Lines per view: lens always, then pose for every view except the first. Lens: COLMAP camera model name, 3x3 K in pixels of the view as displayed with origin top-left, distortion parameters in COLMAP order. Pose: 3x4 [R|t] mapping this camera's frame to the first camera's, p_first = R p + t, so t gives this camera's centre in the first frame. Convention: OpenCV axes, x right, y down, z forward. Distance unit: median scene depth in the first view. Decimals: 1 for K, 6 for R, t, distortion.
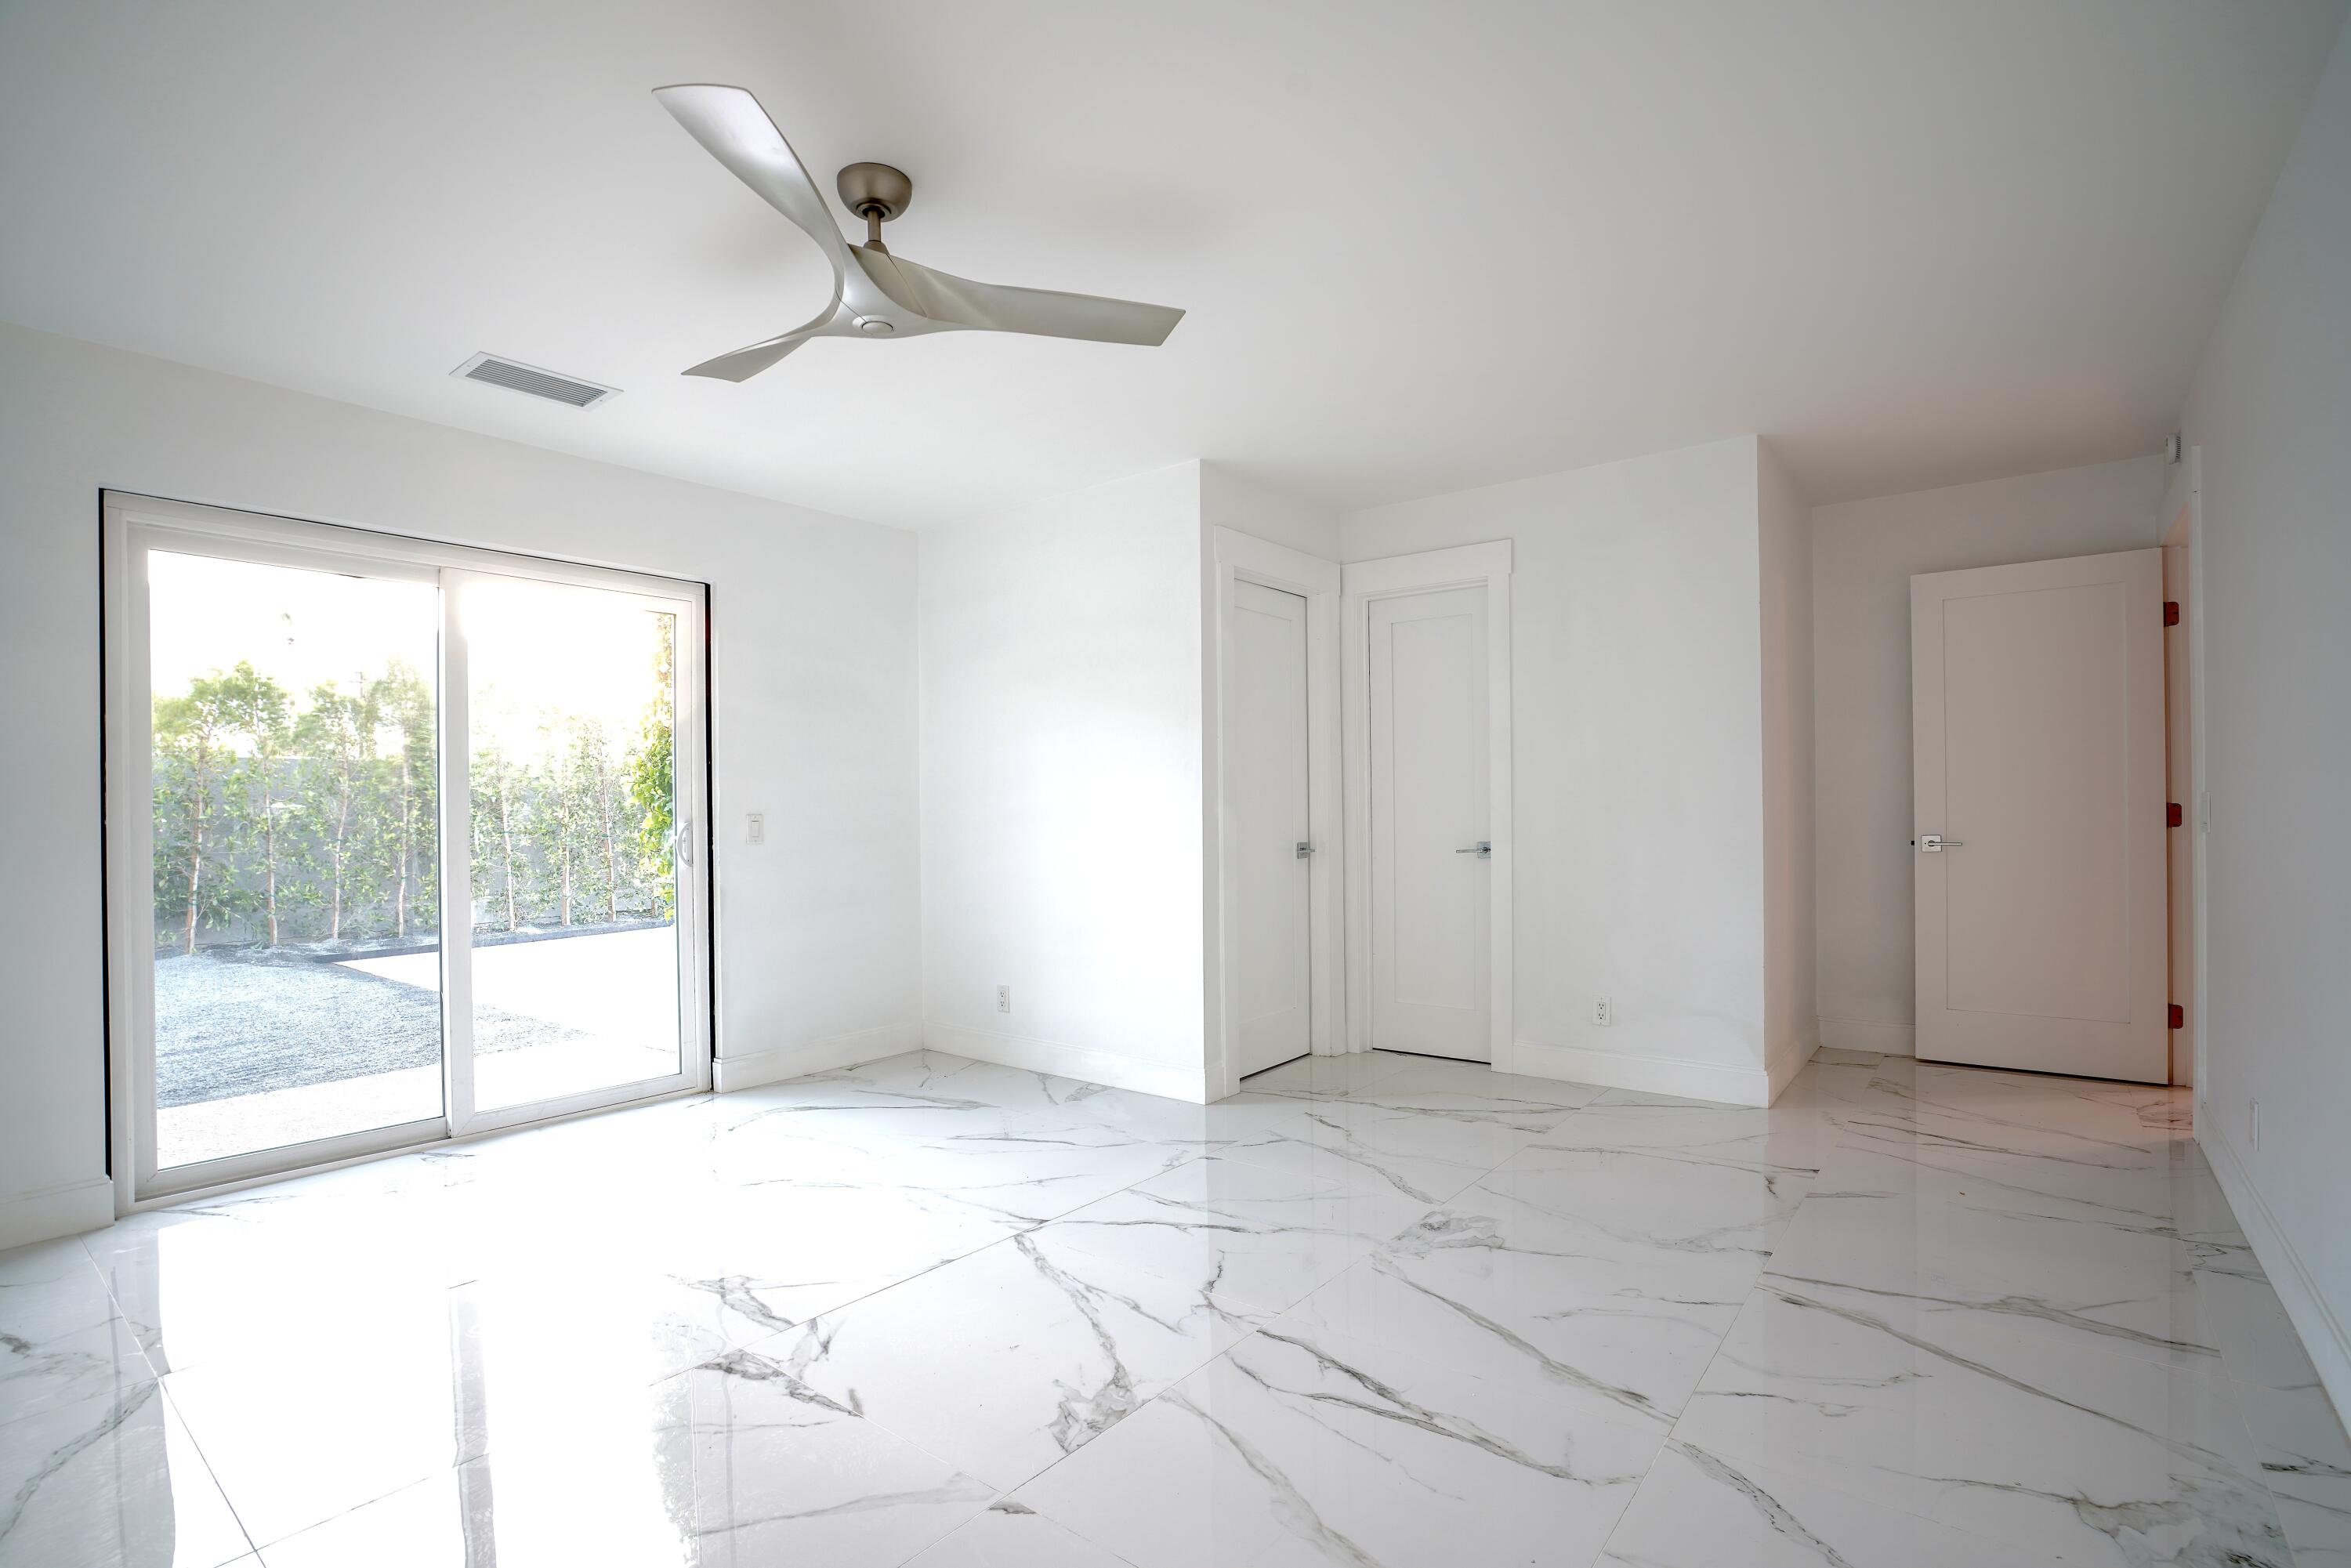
lens RADIAL K [[1069.7, 0, 1171.4], [0, 1069.7, 803.9], [0, 0, 1]] dist [-0.002496, 0.000828]
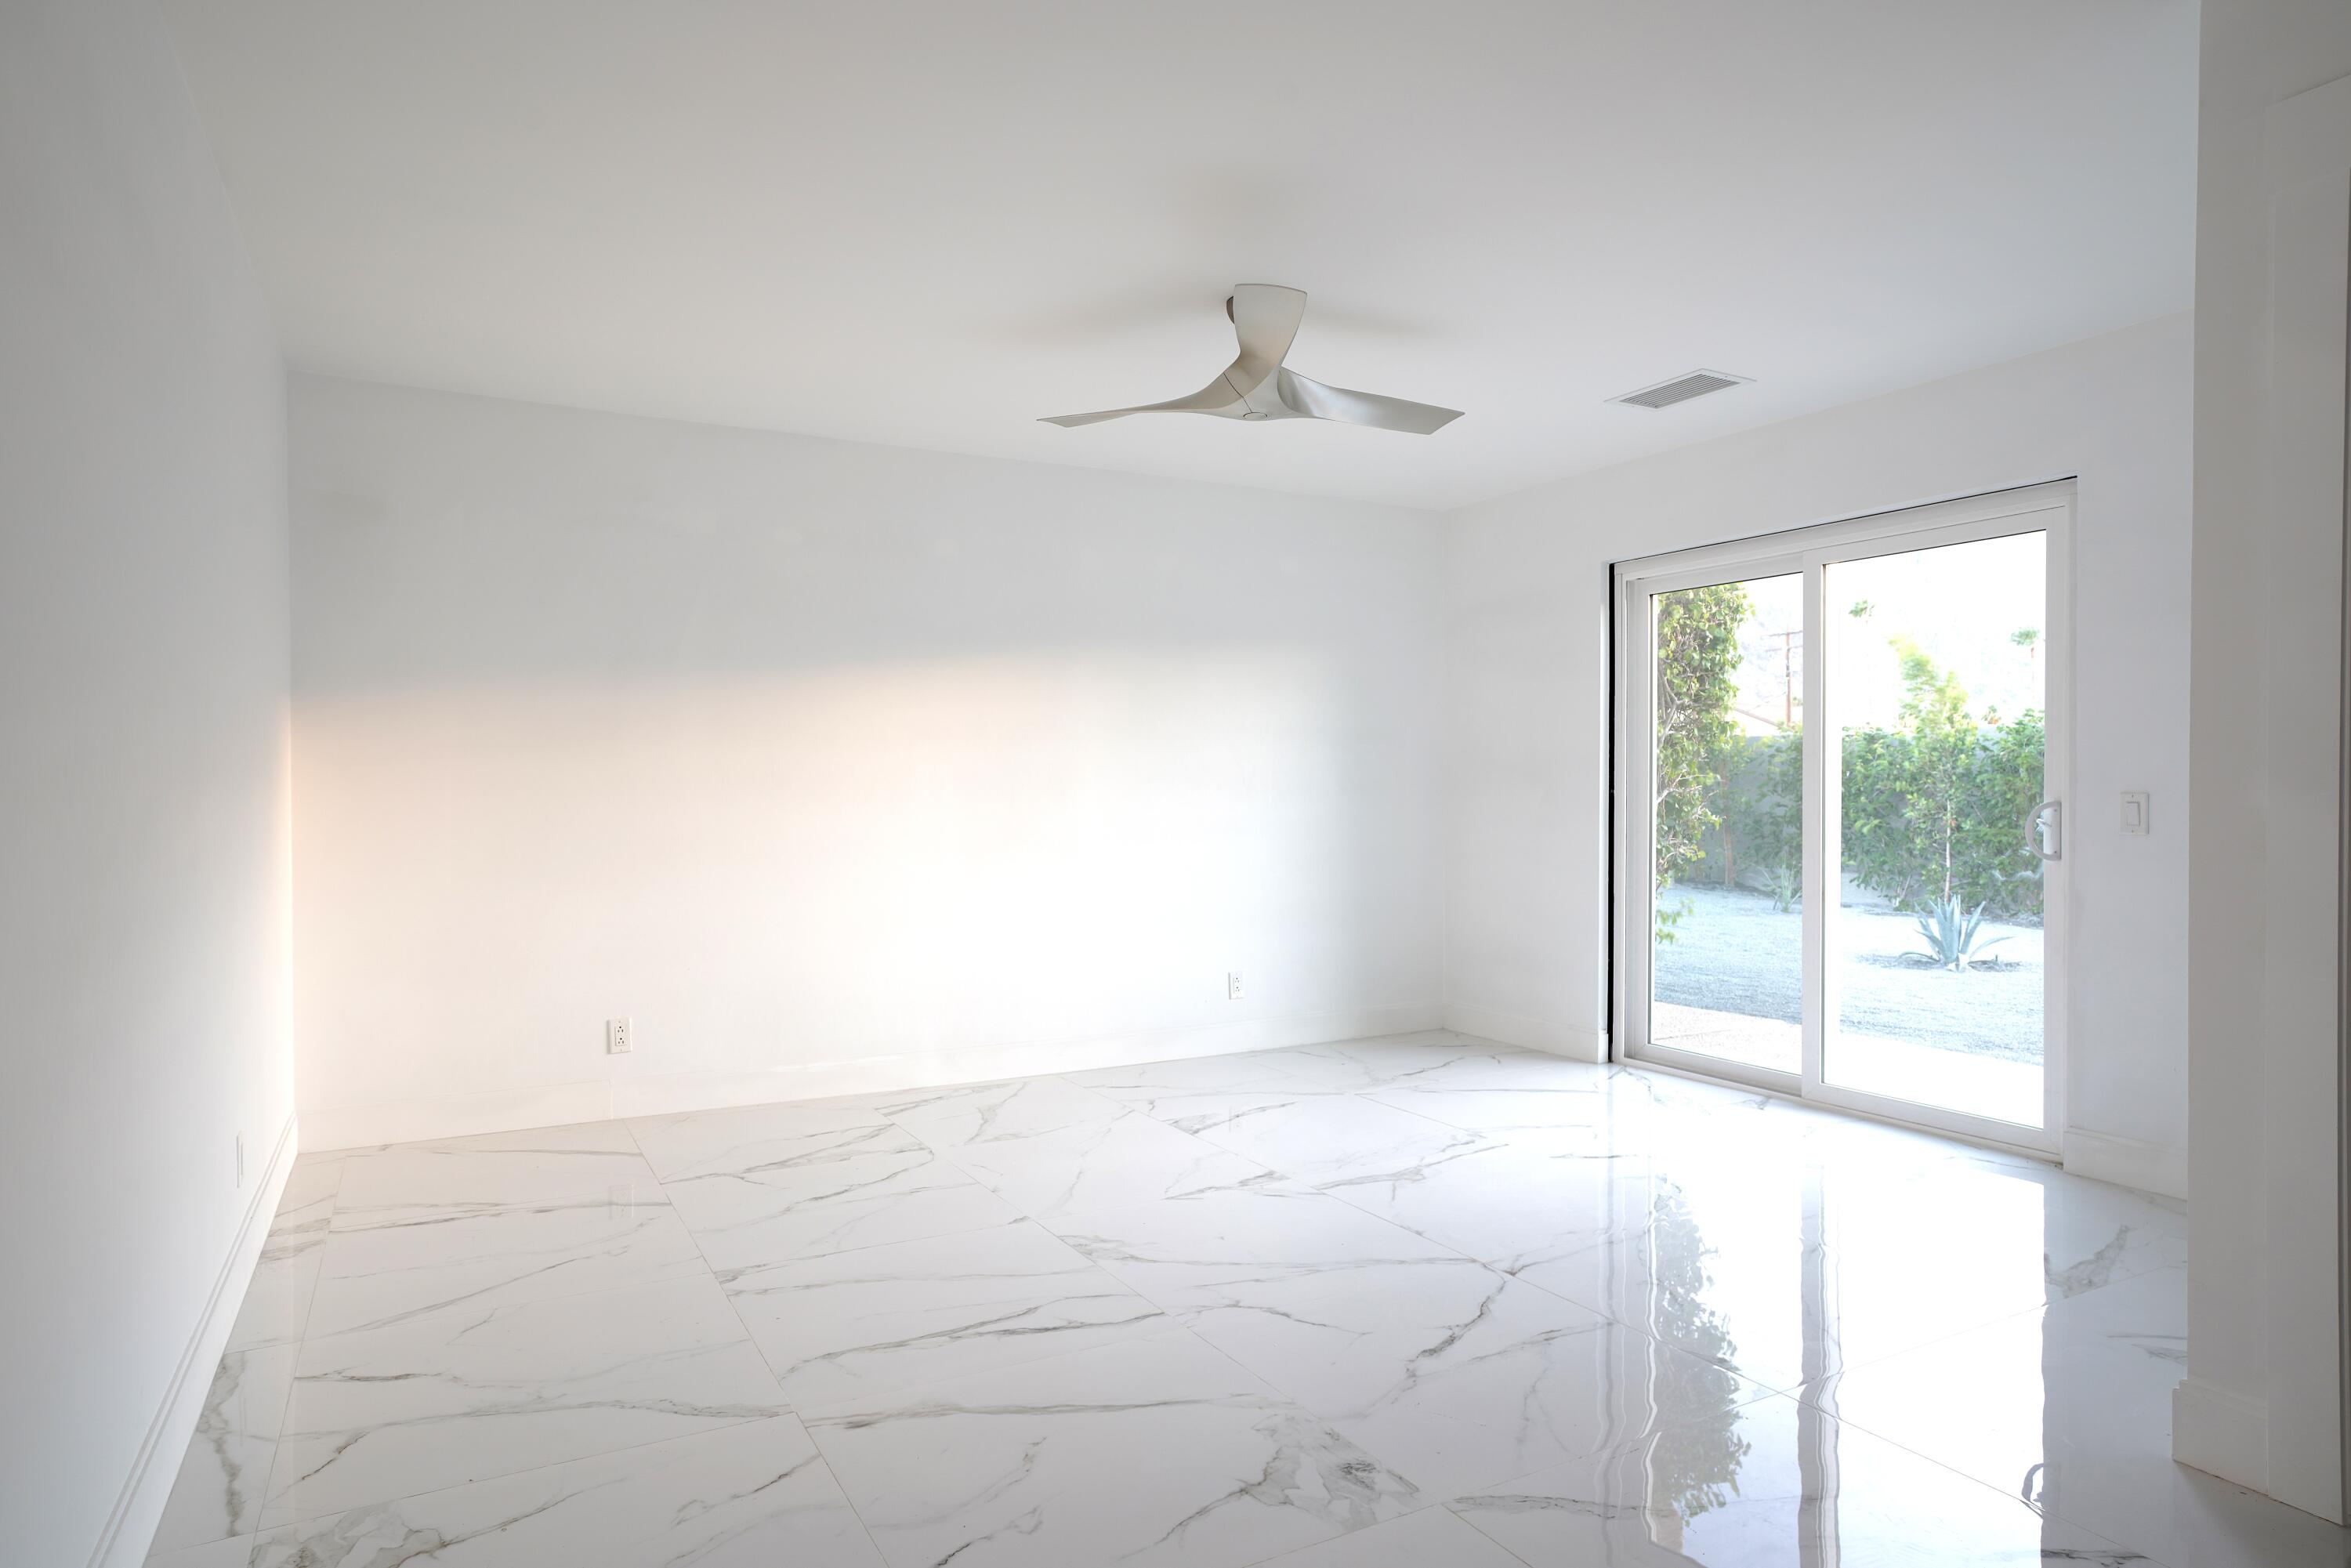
lens RADIAL K [[1371.9, 0, 1173.4], [0, 1371.9, 790.4], [0, 0, 1]] dist [-0.005334, -0.000603]
pose [[-0.383801, 0.002827, -0.923411, 1.076131], [0.011926, 0.999927, -0.001896, 0.012414], [0.923339, -0.011740, -0.383807, 1.299748]]
